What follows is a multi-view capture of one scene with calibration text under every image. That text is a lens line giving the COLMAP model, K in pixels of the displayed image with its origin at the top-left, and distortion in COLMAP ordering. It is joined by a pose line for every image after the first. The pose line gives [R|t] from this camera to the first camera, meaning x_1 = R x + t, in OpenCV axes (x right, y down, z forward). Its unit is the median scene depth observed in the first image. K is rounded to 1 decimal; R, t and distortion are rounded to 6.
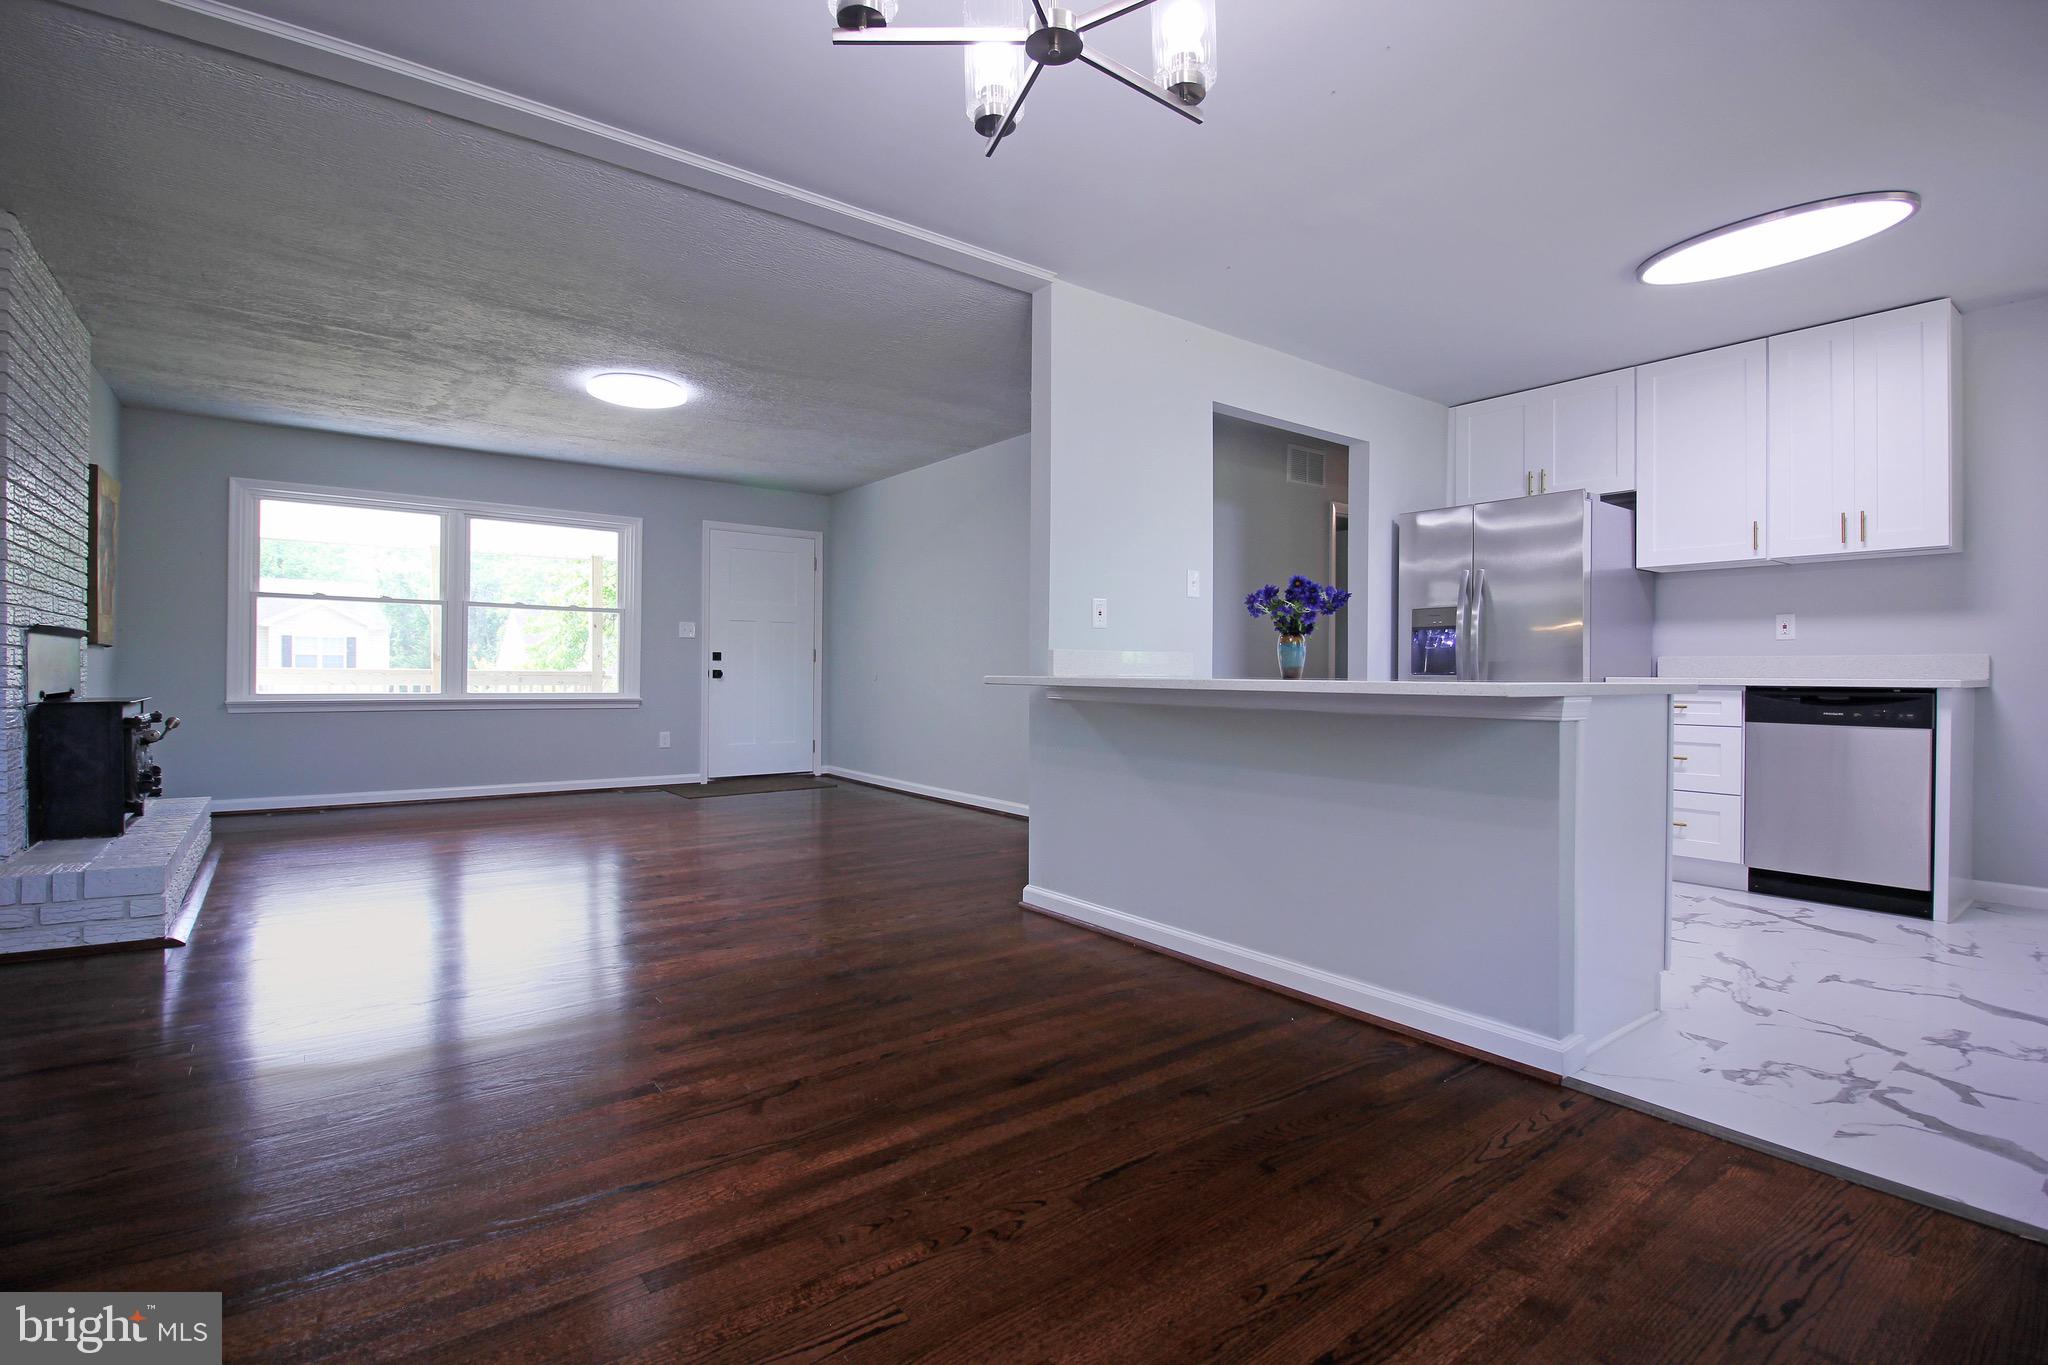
lens RADIAL K [[951.3, 0, 1032.7], [0, 951.3, 677.0], [0, 0, 1]] dist [-0.010810, -0.000386]
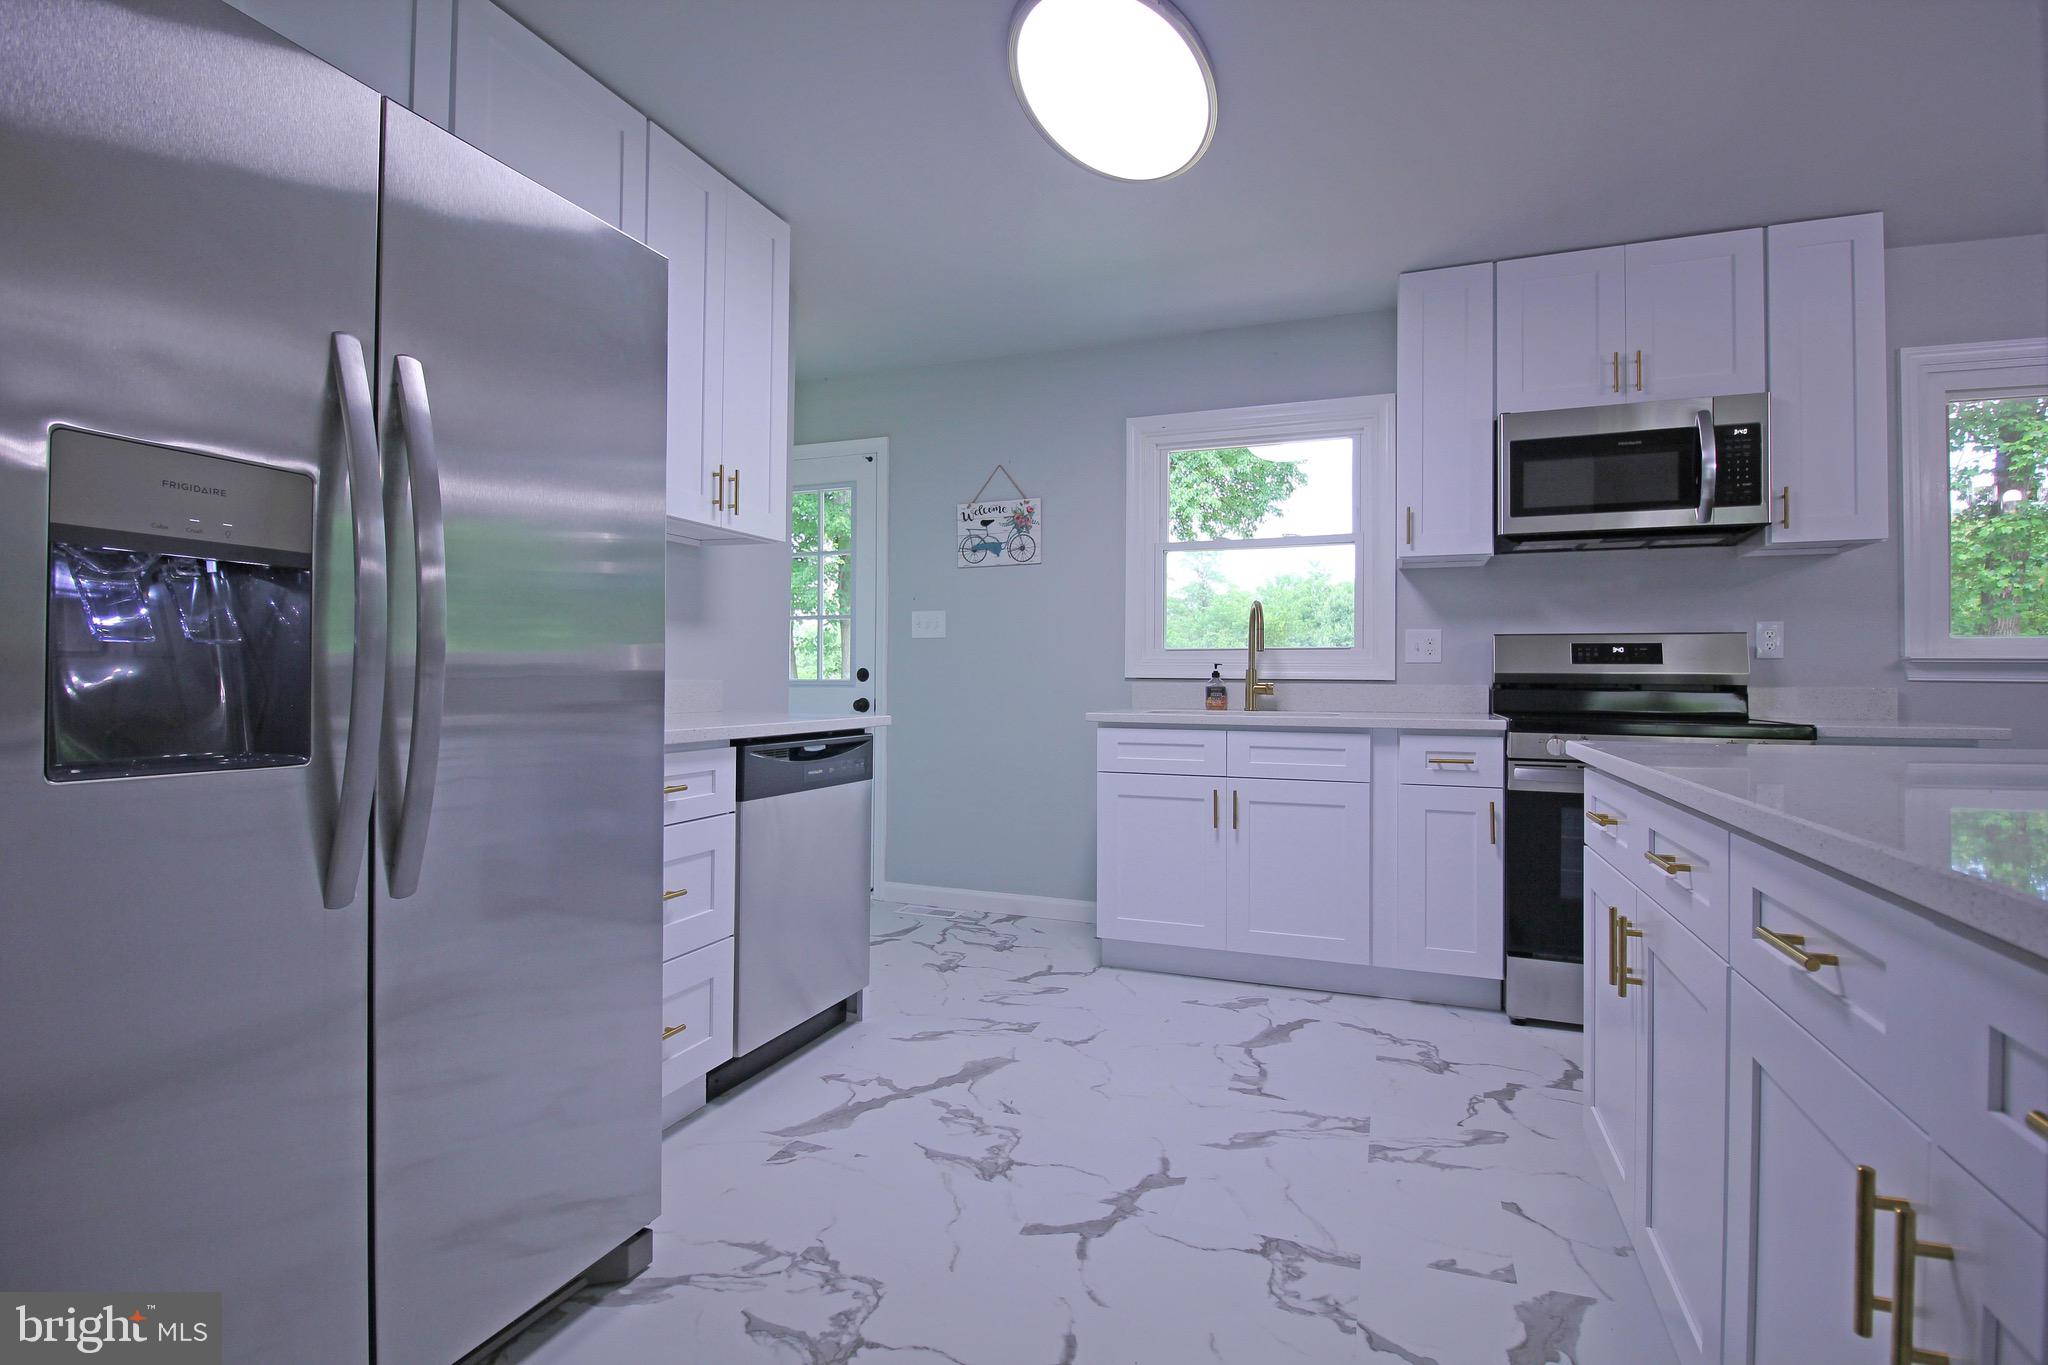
lens RADIAL K [[930.8, 0, 1055.1], [0, 930.8, 681.0], [0, 0, 1]] dist [-0.000129, -0.000045]
pose [[-0.531418, -0.003750, 0.847102, 0.124690], [-0.004432, 0.999989, 0.001646, -0.017879], [-0.847098, -0.002879, -0.531429, 0.765203]]
